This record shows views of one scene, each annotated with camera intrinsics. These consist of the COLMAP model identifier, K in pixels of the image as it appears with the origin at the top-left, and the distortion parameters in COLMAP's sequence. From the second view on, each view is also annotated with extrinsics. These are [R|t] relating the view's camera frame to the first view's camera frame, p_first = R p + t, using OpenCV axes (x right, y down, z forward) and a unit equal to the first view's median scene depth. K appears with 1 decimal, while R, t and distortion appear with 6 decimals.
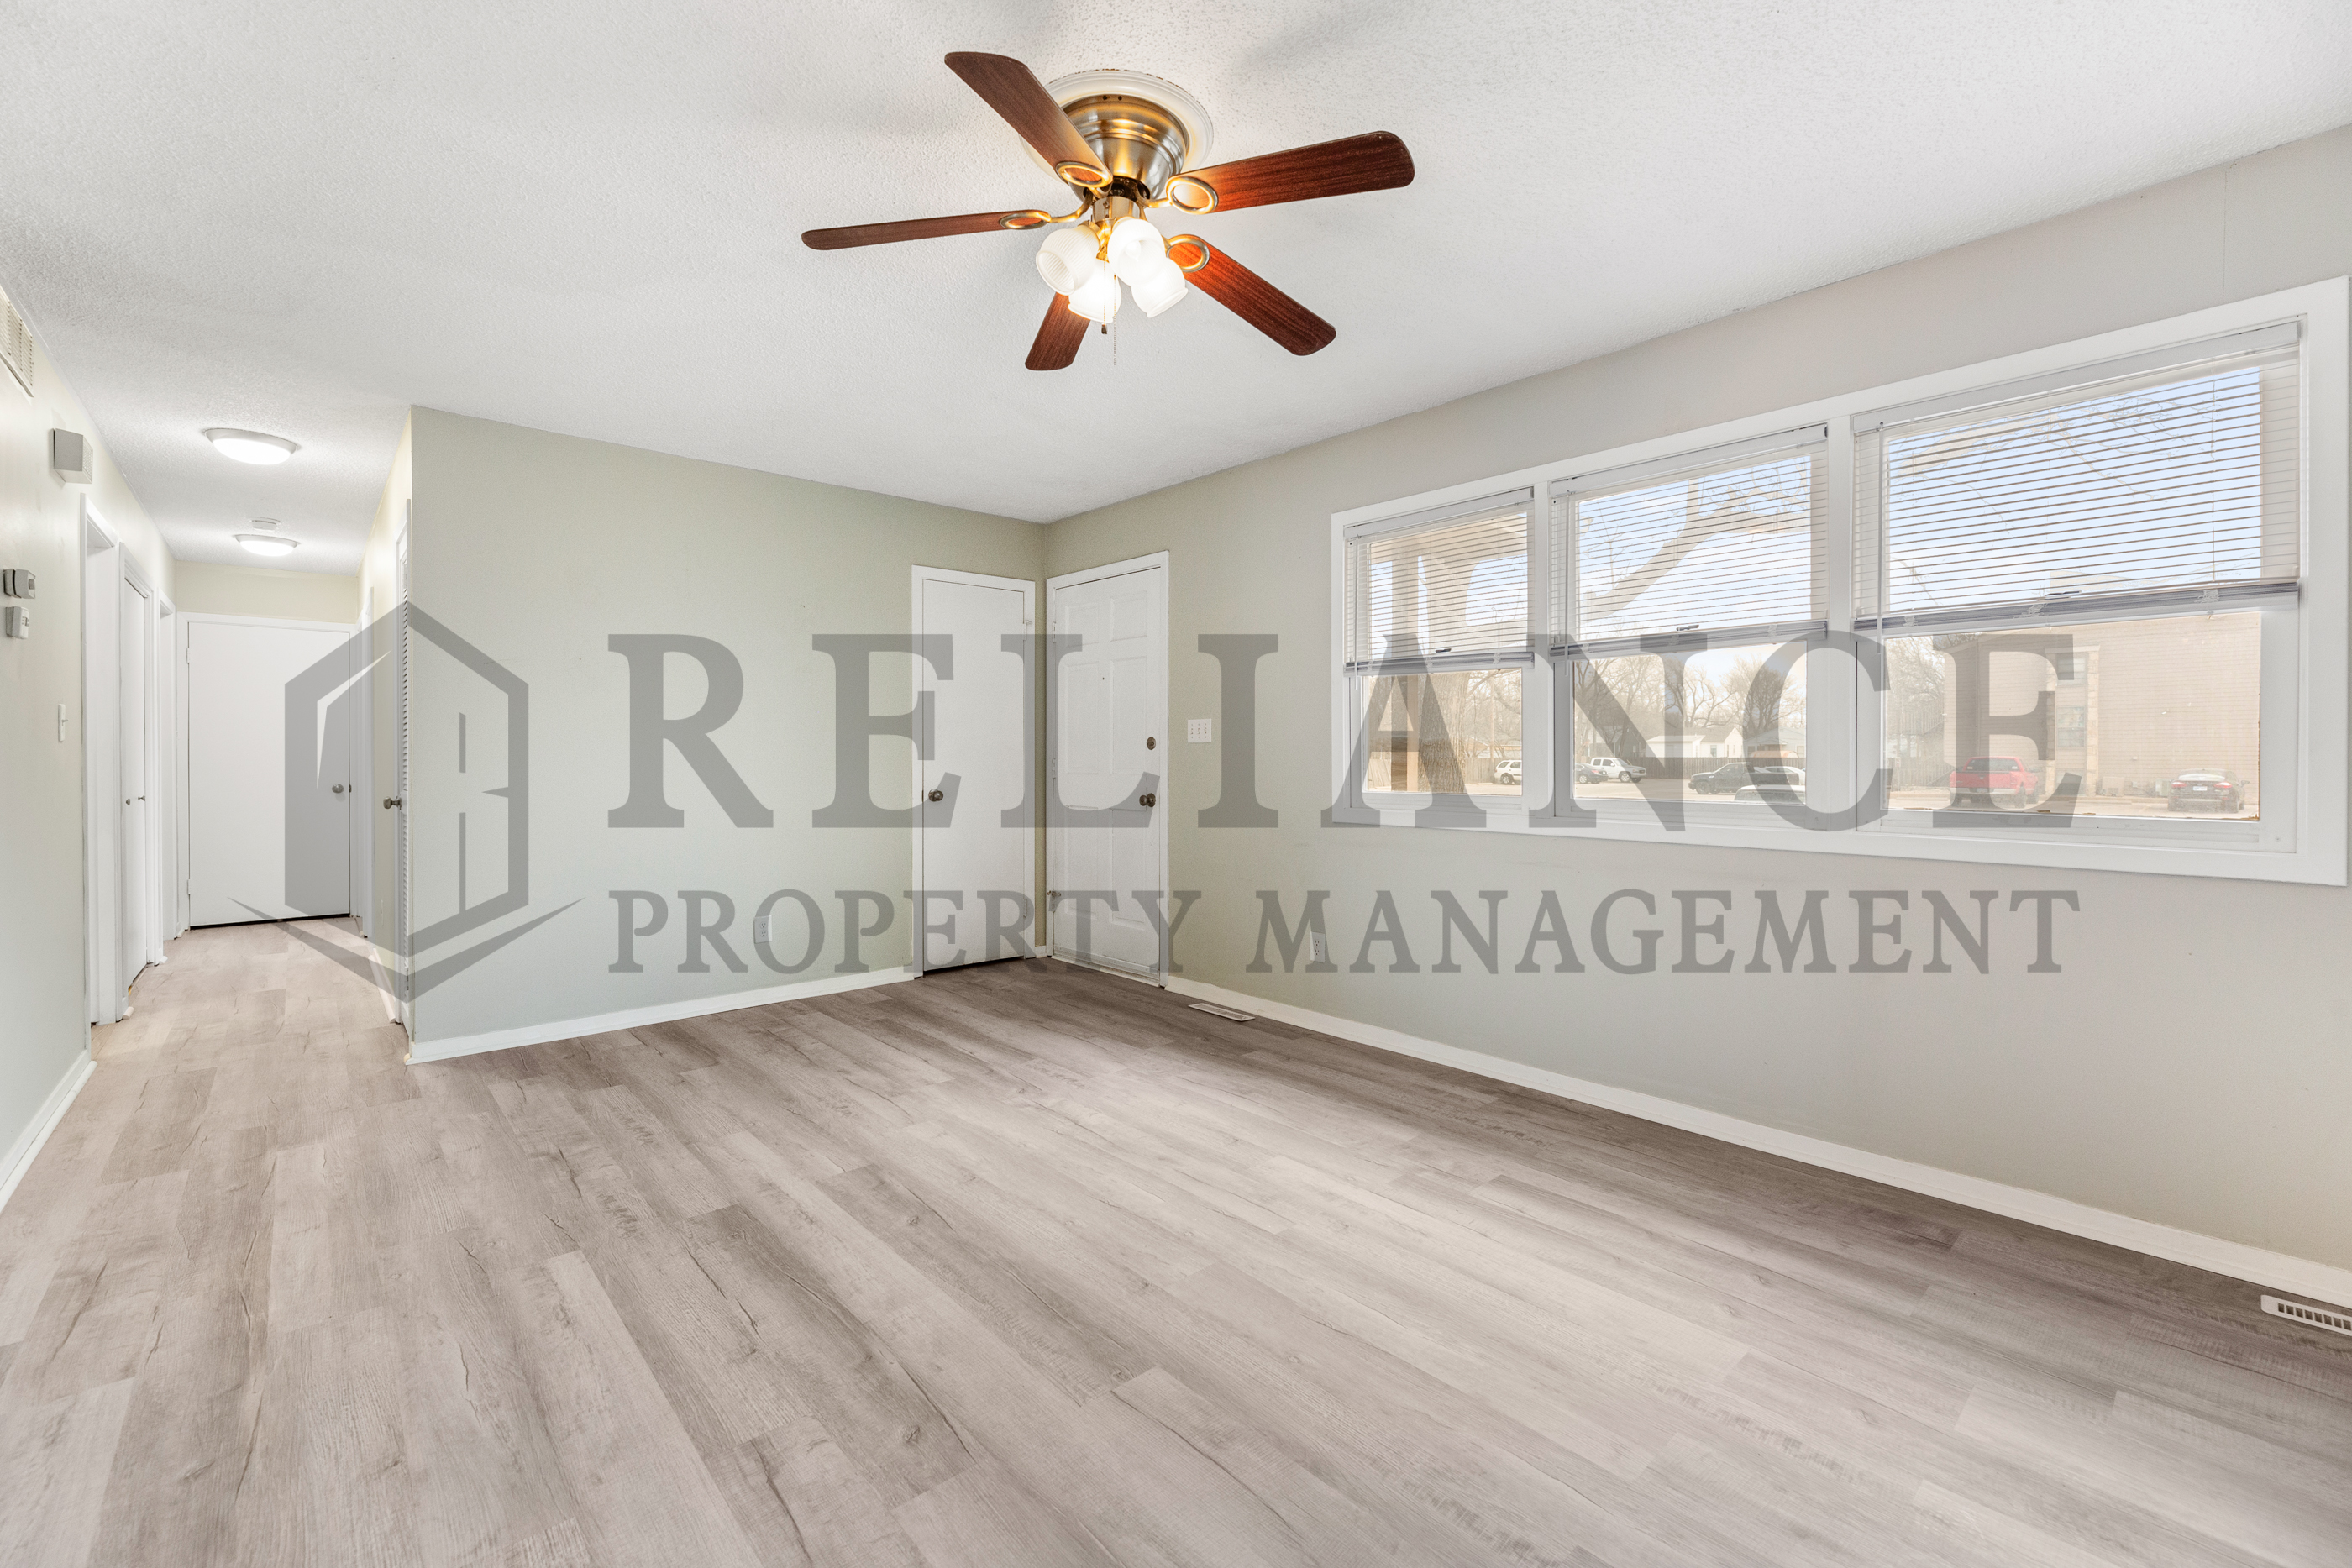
lens RADIAL K [[1000.9, 0, 1176.4], [0, 1000.9, 768.3], [0, 0, 1]] dist [0.000458, 0.000134]
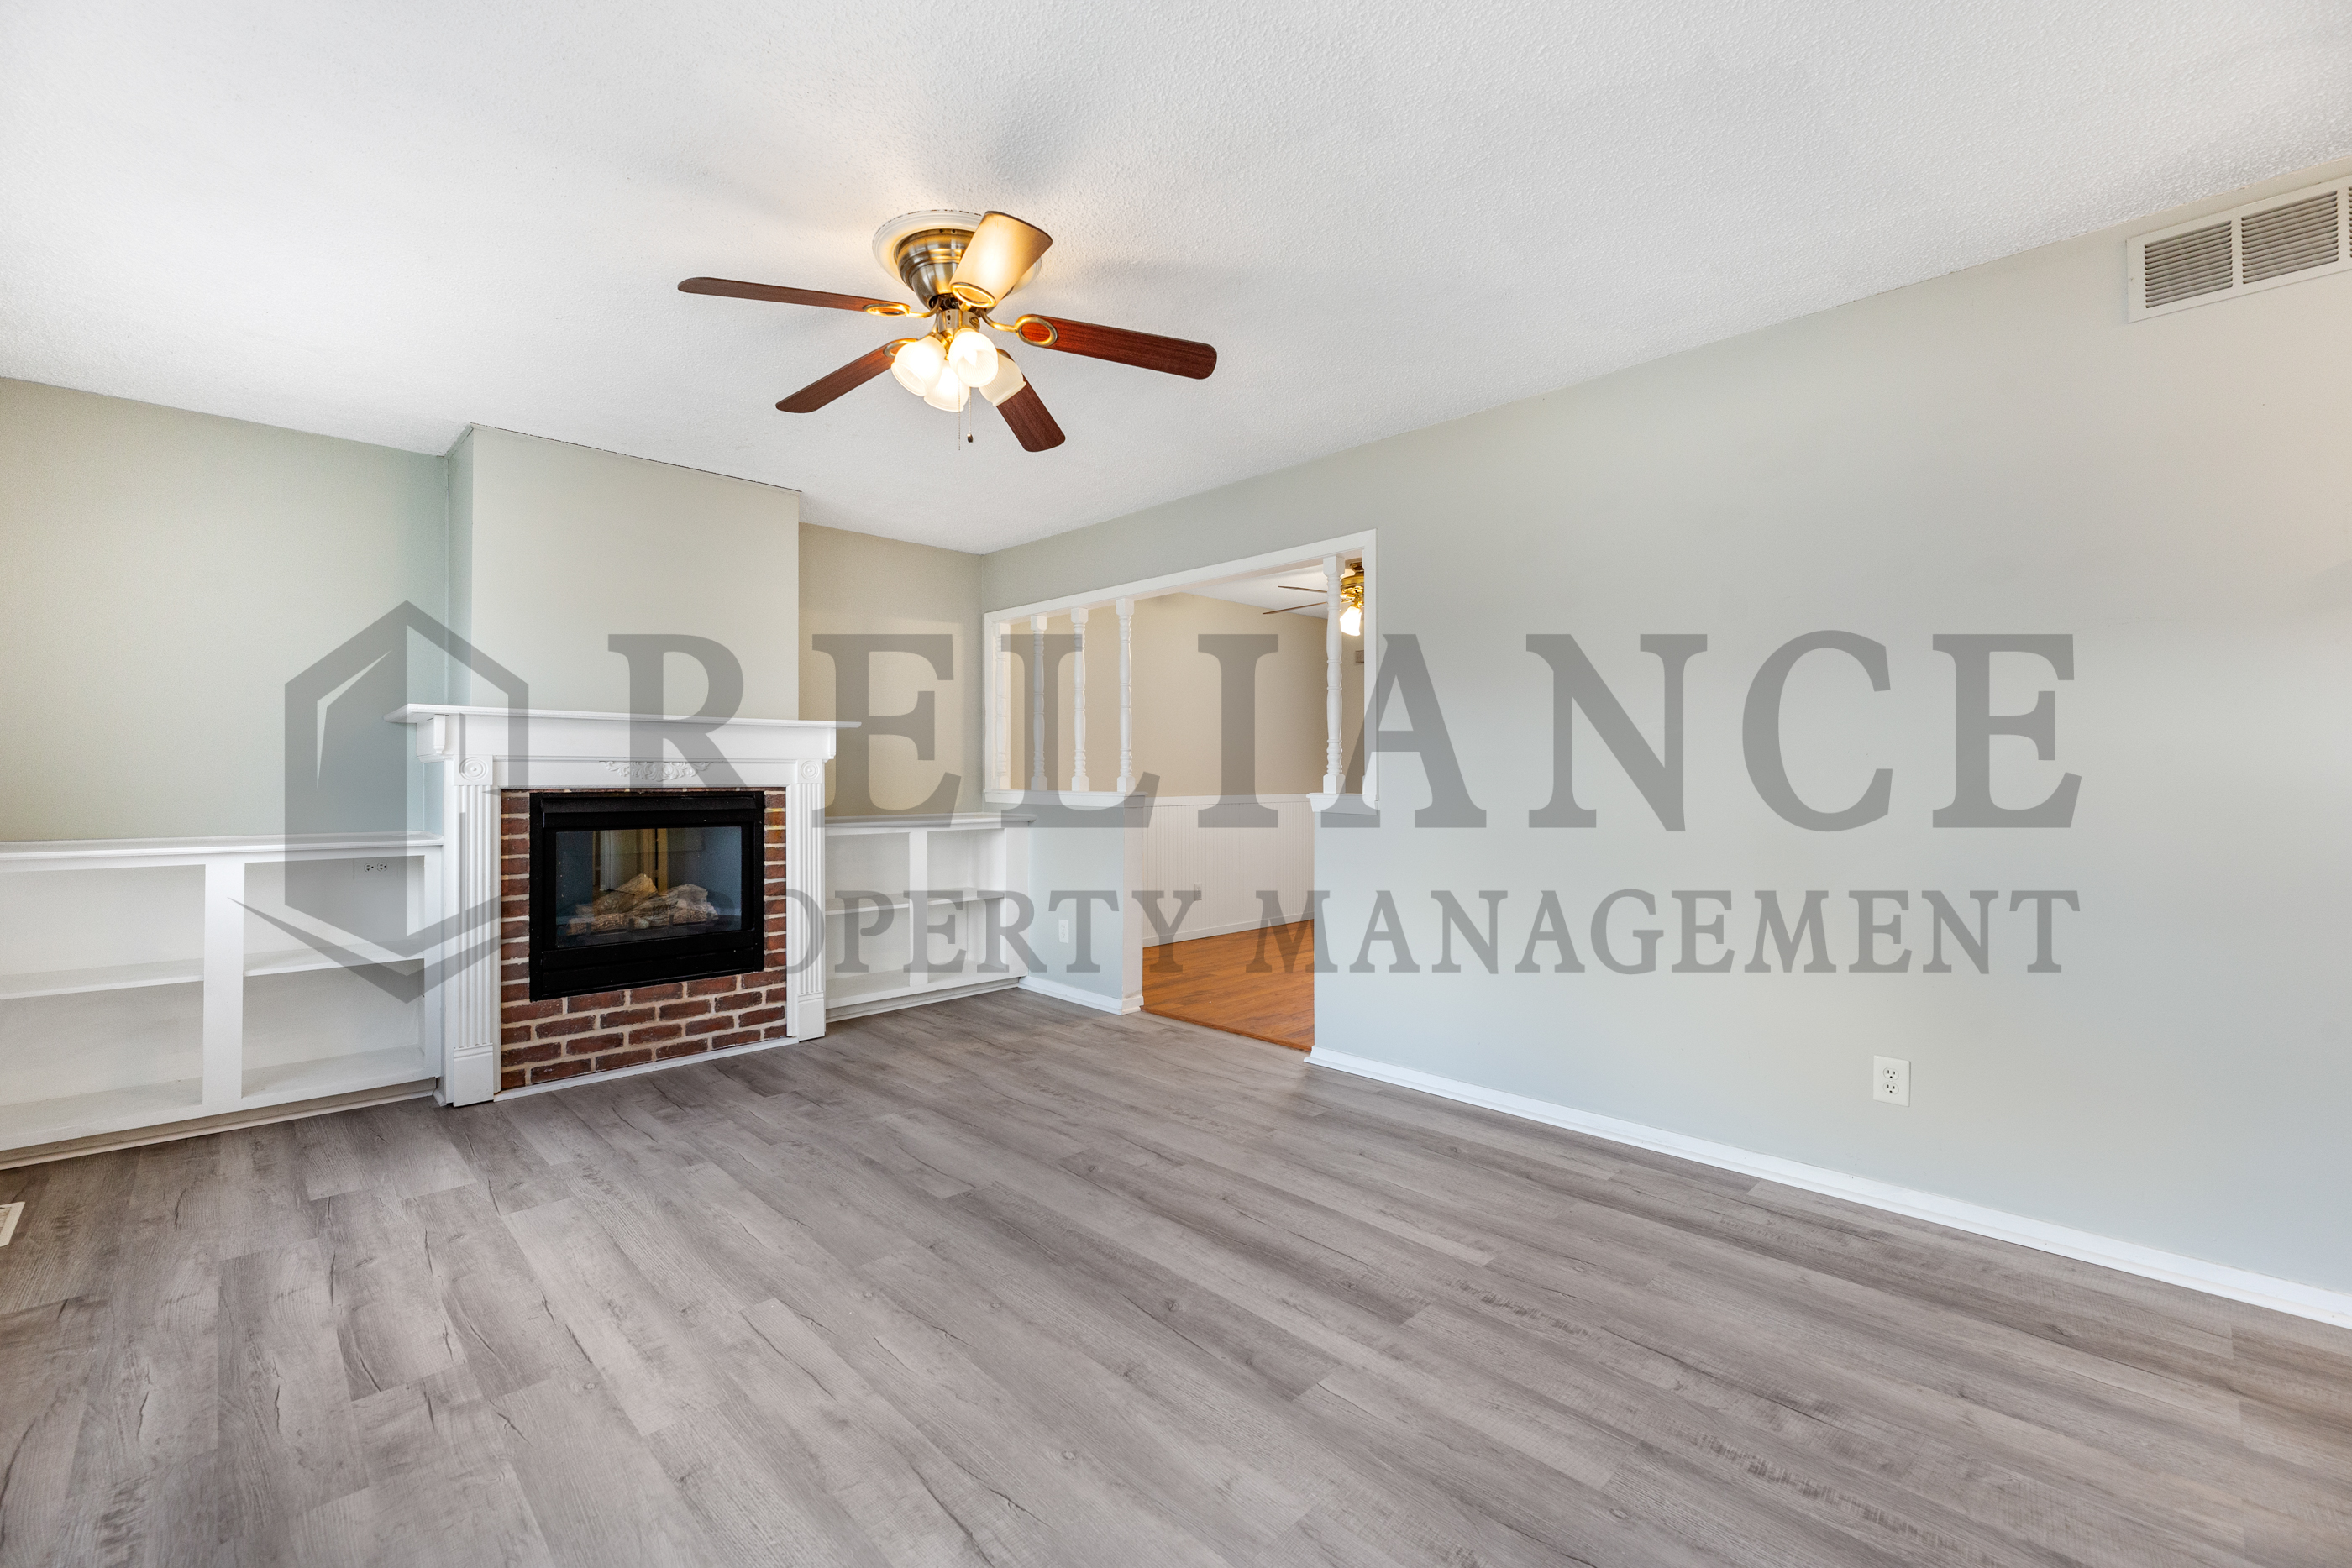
lens RADIAL K [[1000.9, 0, 1175.8], [0, 1000.9, 777.2], [0, 0, 1]] dist [0.000458, 0.000134]
pose [[-0.999026, 0.002876, -0.044028, -0.236367], [0.002454, 0.999951, 0.009641, -0.026939], [0.044053, 0.009524, -0.998984, 1.954181]]
